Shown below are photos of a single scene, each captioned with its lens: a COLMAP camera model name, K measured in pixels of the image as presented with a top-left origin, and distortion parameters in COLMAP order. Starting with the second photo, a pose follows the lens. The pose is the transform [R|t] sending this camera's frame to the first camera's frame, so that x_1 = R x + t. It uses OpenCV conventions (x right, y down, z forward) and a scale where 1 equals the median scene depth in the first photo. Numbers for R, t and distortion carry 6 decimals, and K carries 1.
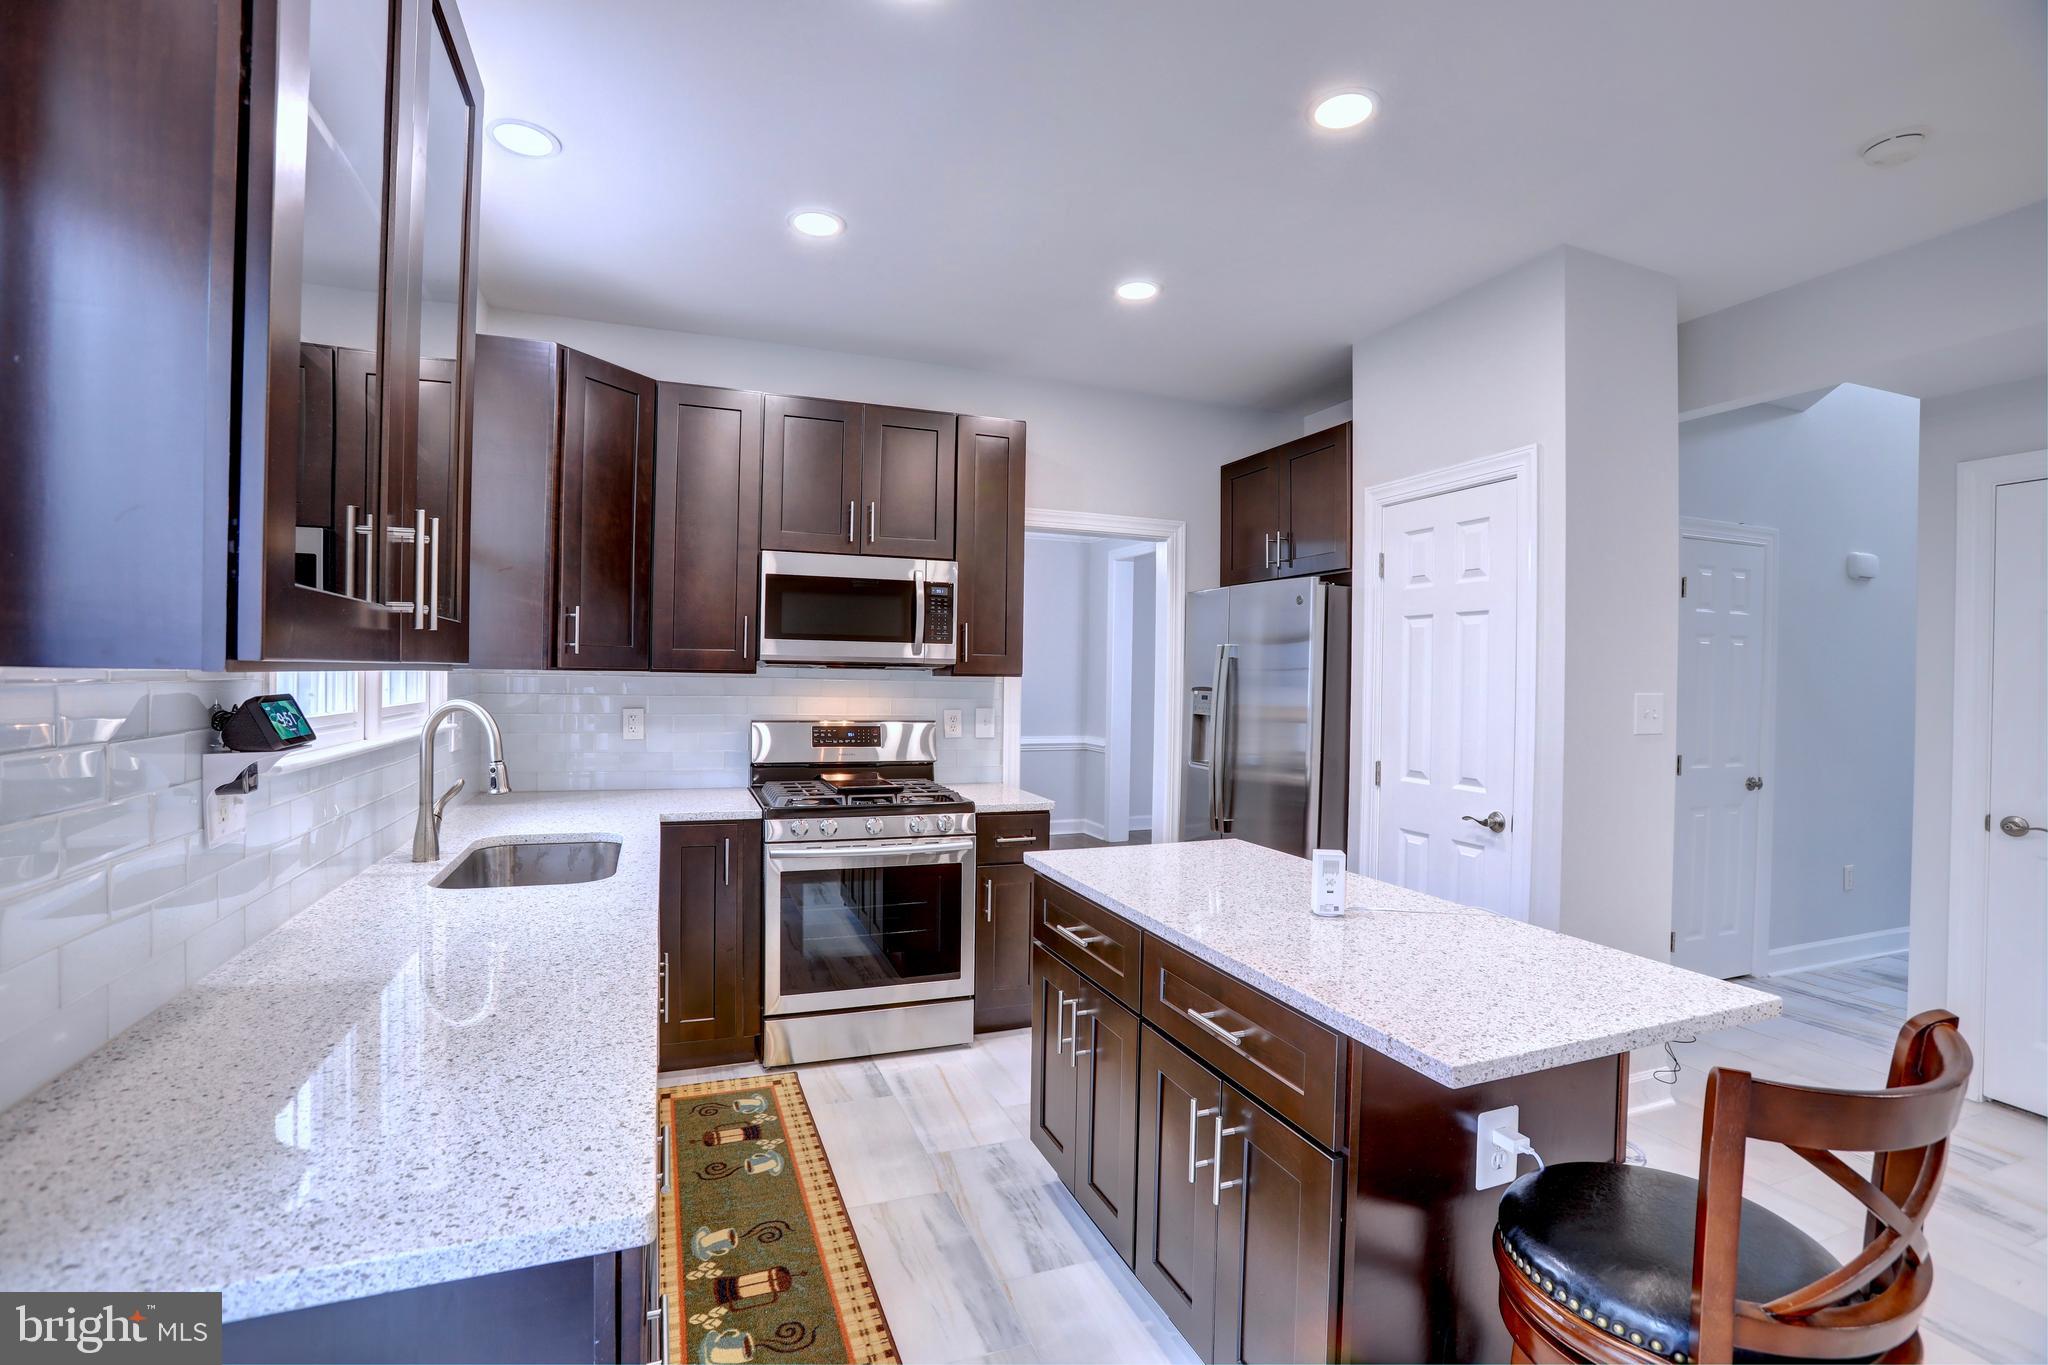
lens RADIAL K [[931.1, 0, 1027.1], [0, 931.1, 678.6], [0, 0, 1]] dist [-0.025249, 0.003627]
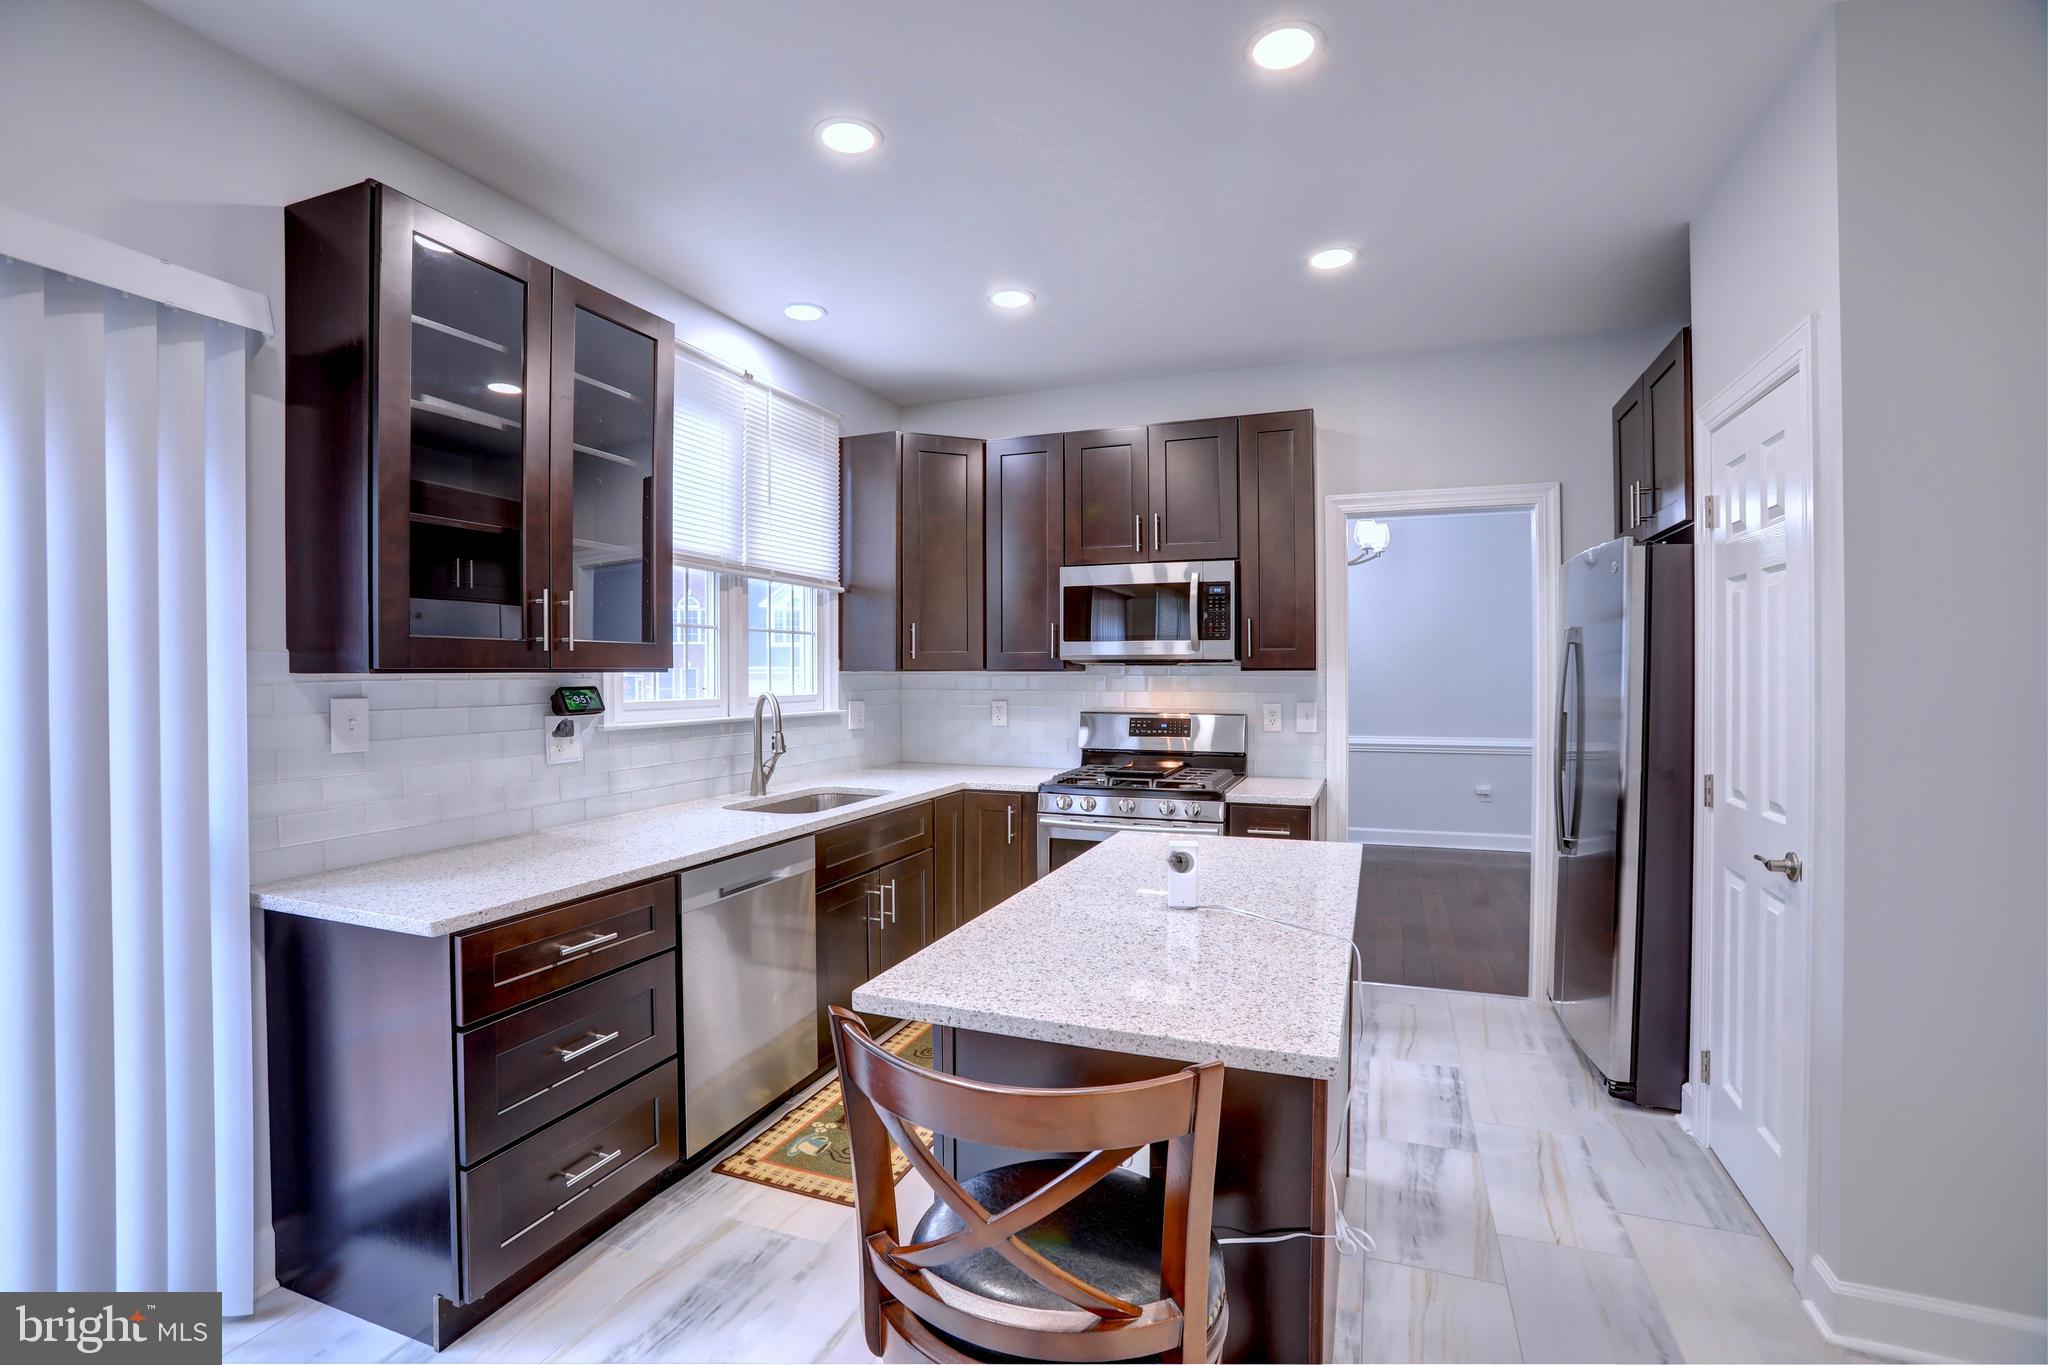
lens RADIAL K [[931.1, 0, 1029.4], [0, 931.1, 679.3], [0, 0, 1]] dist [-0.025249, 0.003627]
pose [[0.741231, -0.011072, -0.671158, 0.452943], [0.010349, 0.999934, -0.005067, 0.009668], [0.671170, -0.003189, 0.741297, 0.084805]]
